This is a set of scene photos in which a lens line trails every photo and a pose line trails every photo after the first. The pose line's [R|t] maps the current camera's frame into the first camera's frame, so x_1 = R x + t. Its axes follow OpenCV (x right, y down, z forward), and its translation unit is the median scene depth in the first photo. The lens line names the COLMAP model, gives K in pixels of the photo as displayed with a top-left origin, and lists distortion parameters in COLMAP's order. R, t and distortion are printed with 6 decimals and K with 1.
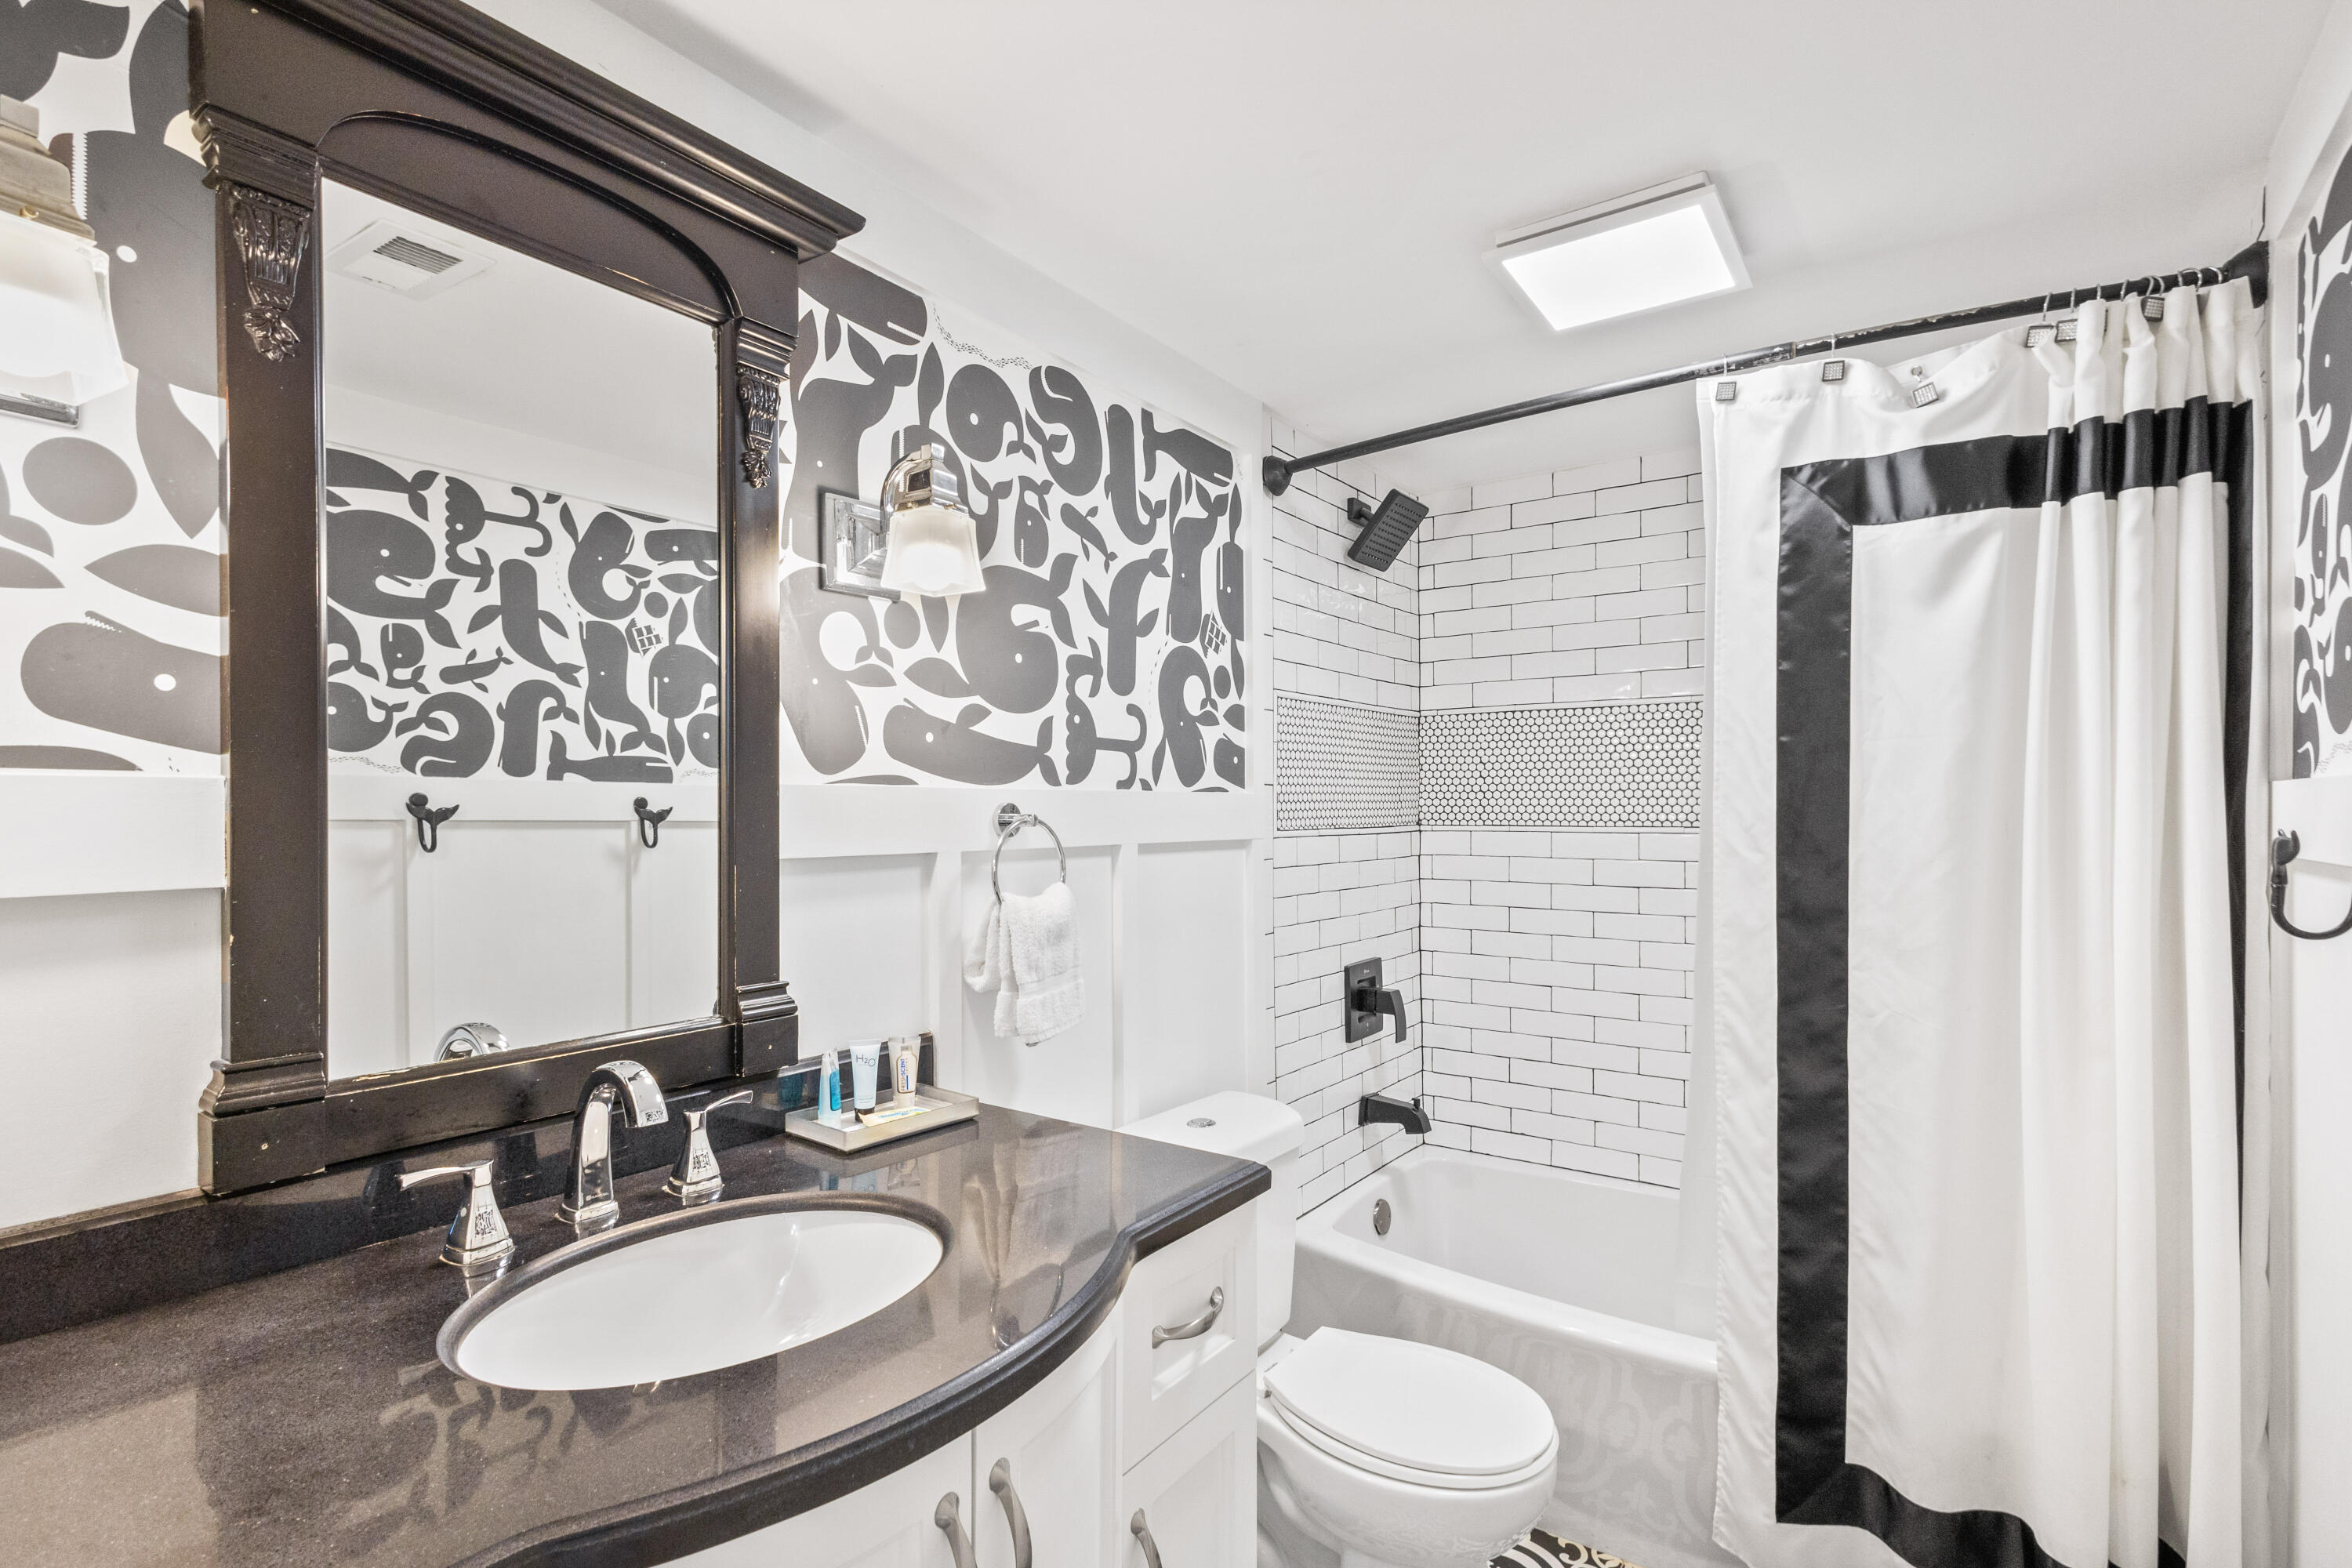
lens RADIAL K [[1131.3, 0, 1170.9], [0, 1131.3, 801.7], [0, 0, 1]] dist [0.008783, -0.003464]
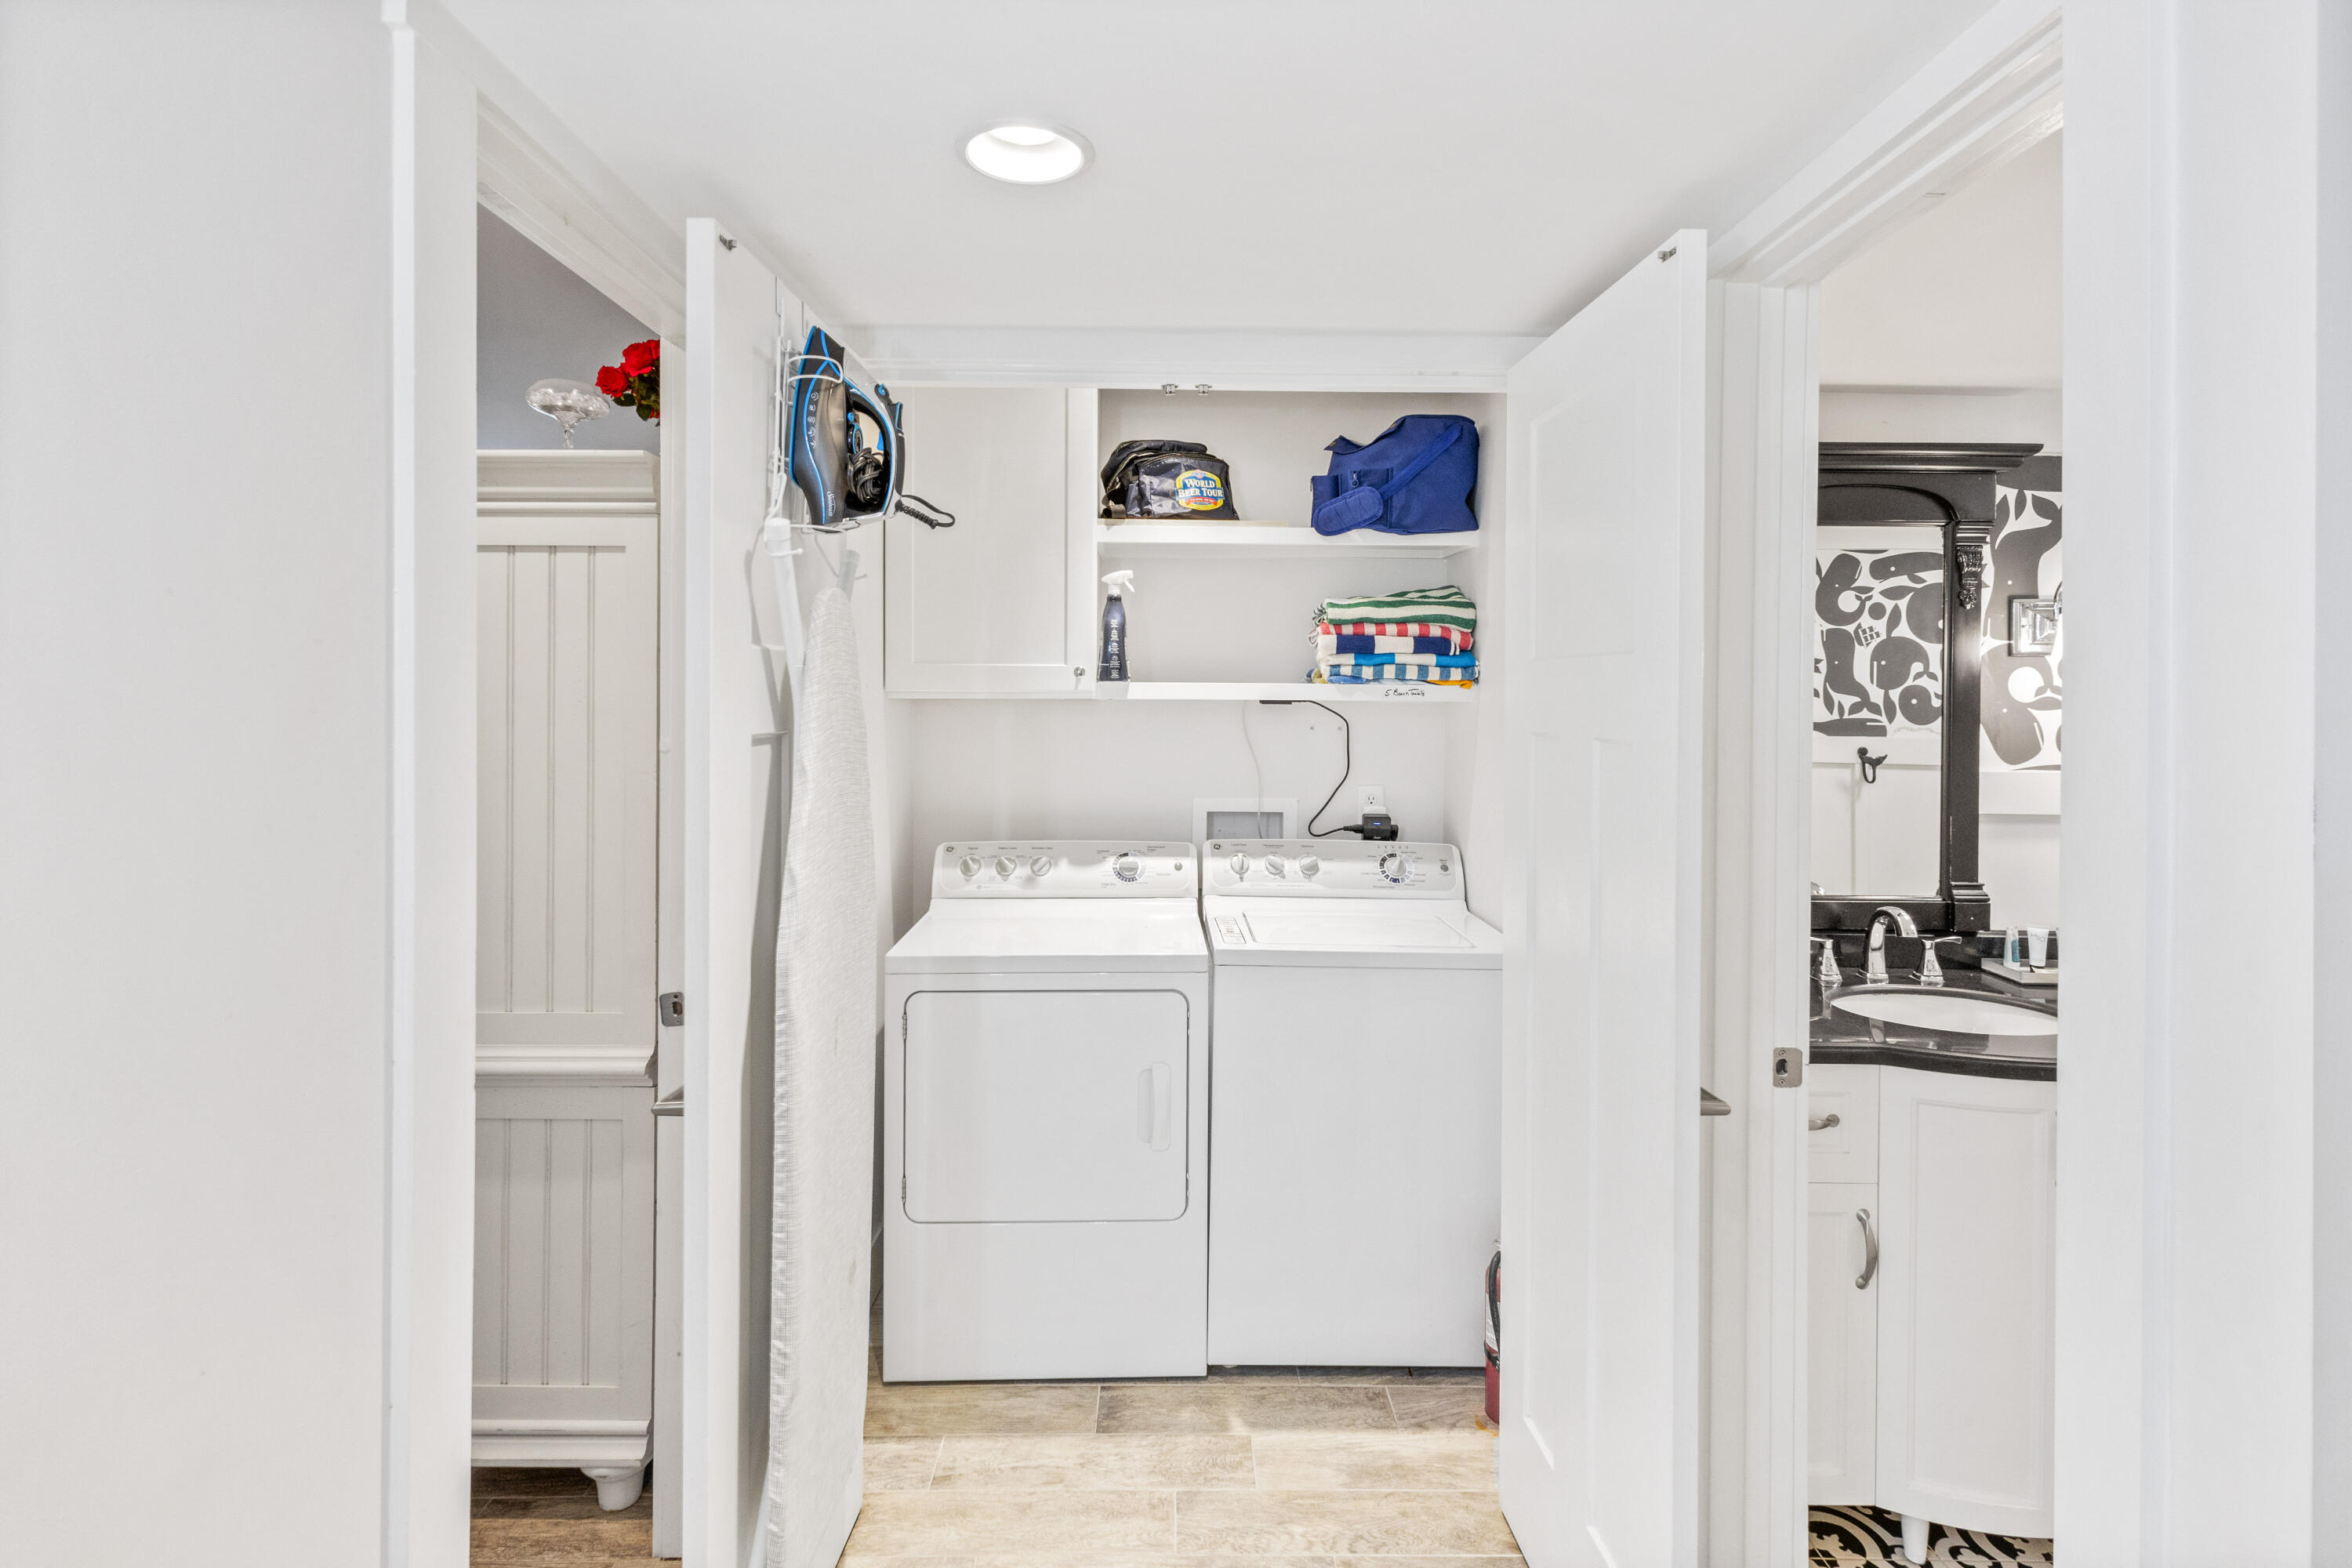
lens RADIAL K [[1131.3, 0, 1156.3], [0, 1131.3, 708.0], [0, 0, 1]] dist [0.008783, -0.003464]
pose [[0.575547, 0.011830, -0.817683, 0.339254], [-0.005315, 0.999928, 0.010726, -0.118901], [0.817751, -0.001828, 0.575569, -1.001279]]
